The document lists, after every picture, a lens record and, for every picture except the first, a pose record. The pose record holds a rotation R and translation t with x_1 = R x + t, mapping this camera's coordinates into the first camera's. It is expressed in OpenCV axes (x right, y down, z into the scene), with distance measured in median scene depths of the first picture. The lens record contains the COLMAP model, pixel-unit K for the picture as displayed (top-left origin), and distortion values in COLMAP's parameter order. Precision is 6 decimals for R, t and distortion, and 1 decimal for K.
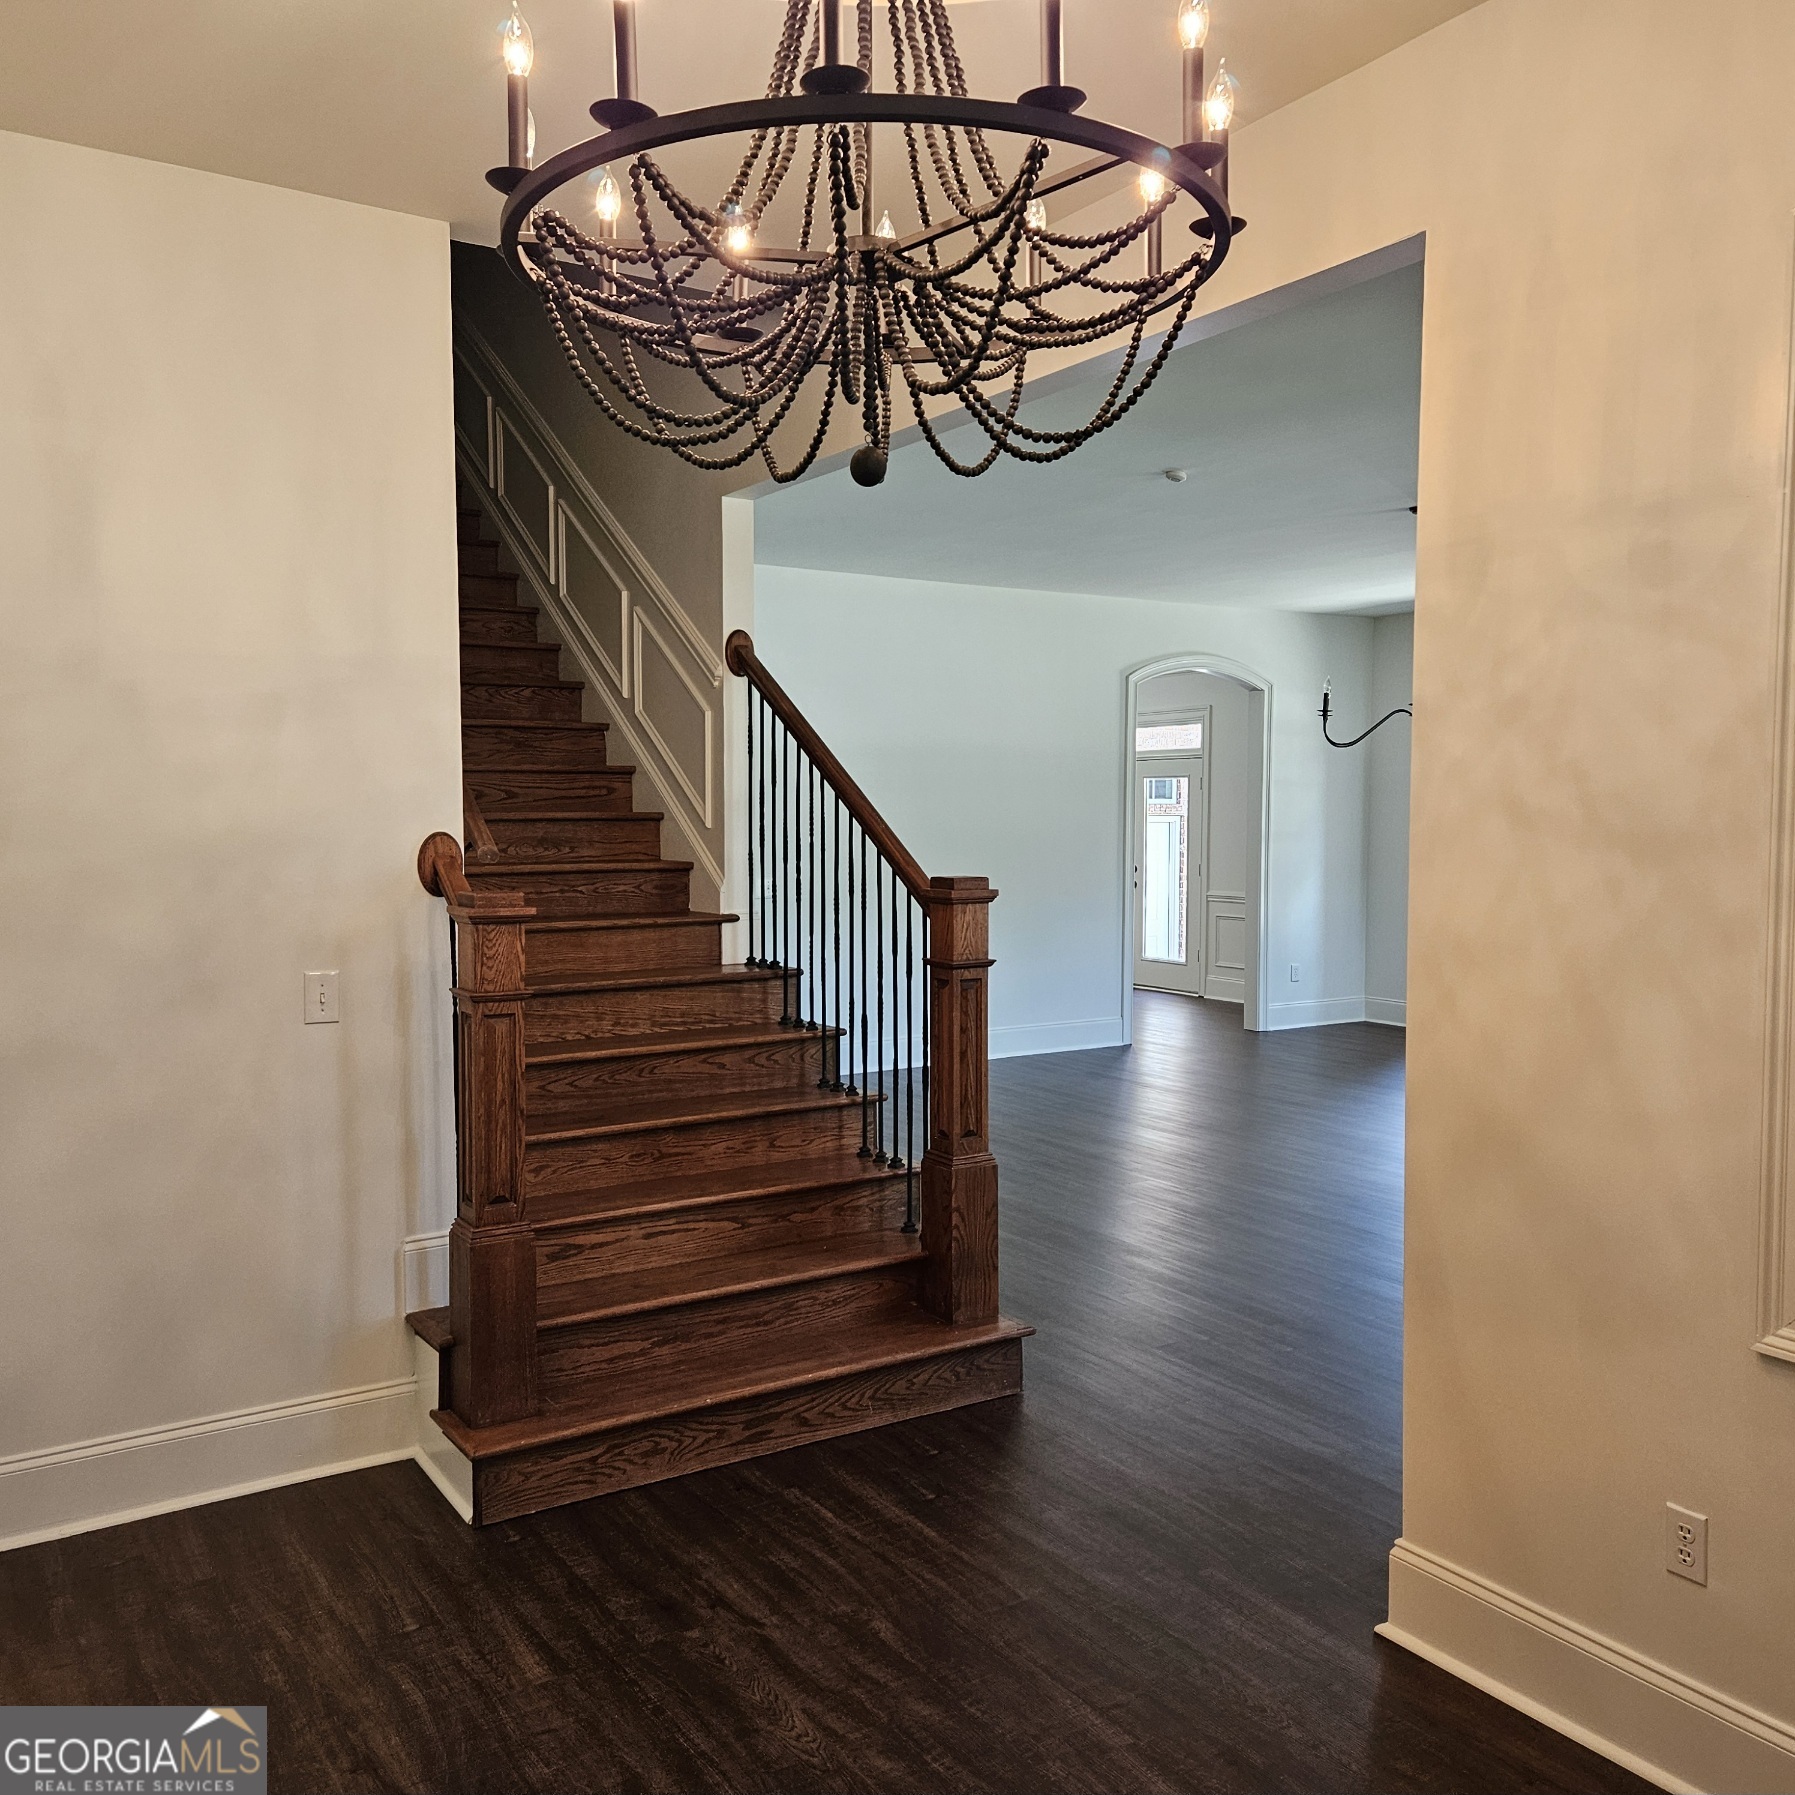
lens RADIAL K [[1590.4, 0, 898.0], [0, 1590.4, 890.5], [0, 0, 1]] dist [0.083455, -0.078001]
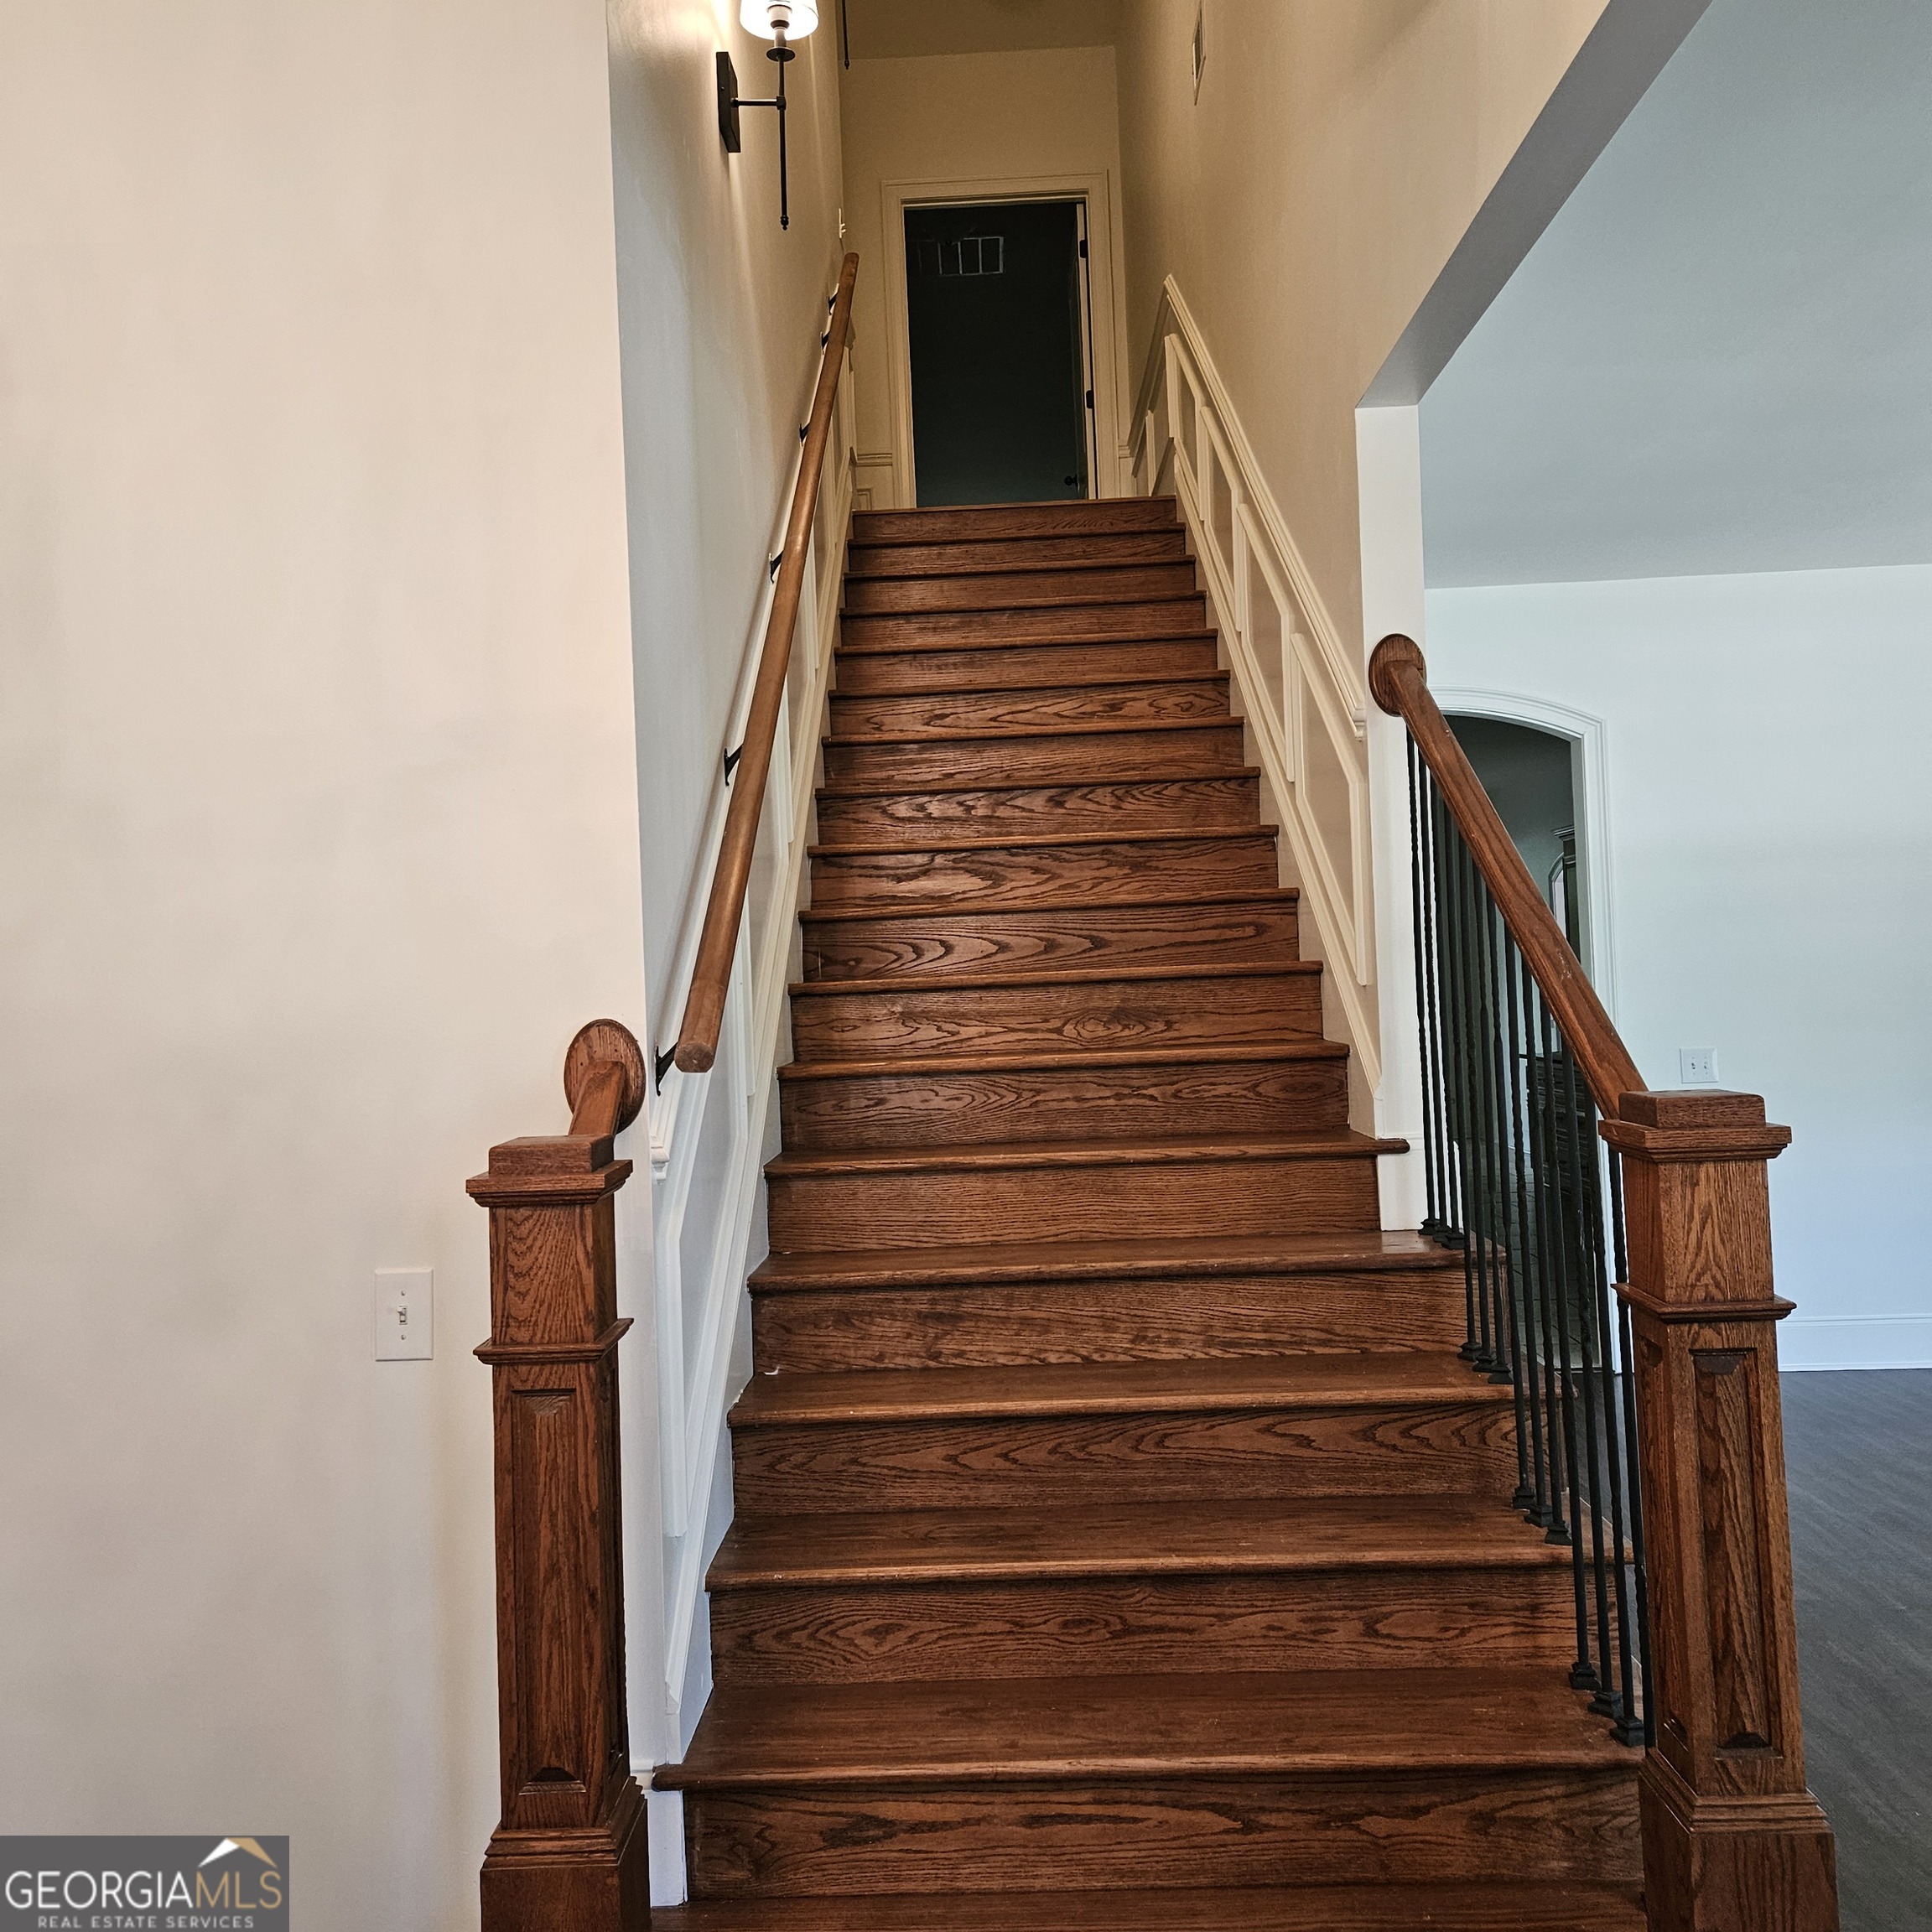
lens RADIAL K [[1711.8, 0, 944.3], [0, 1711.8, 938.9], [0, 0, 1]] dist [0.083455, -0.078001]
pose [[0.824619, -0.046744, -0.563755, 0.122005], [0.011327, 0.997745, -0.066160, -0.019128], [0.565576, 0.048171, 0.823288, 0.463803]]
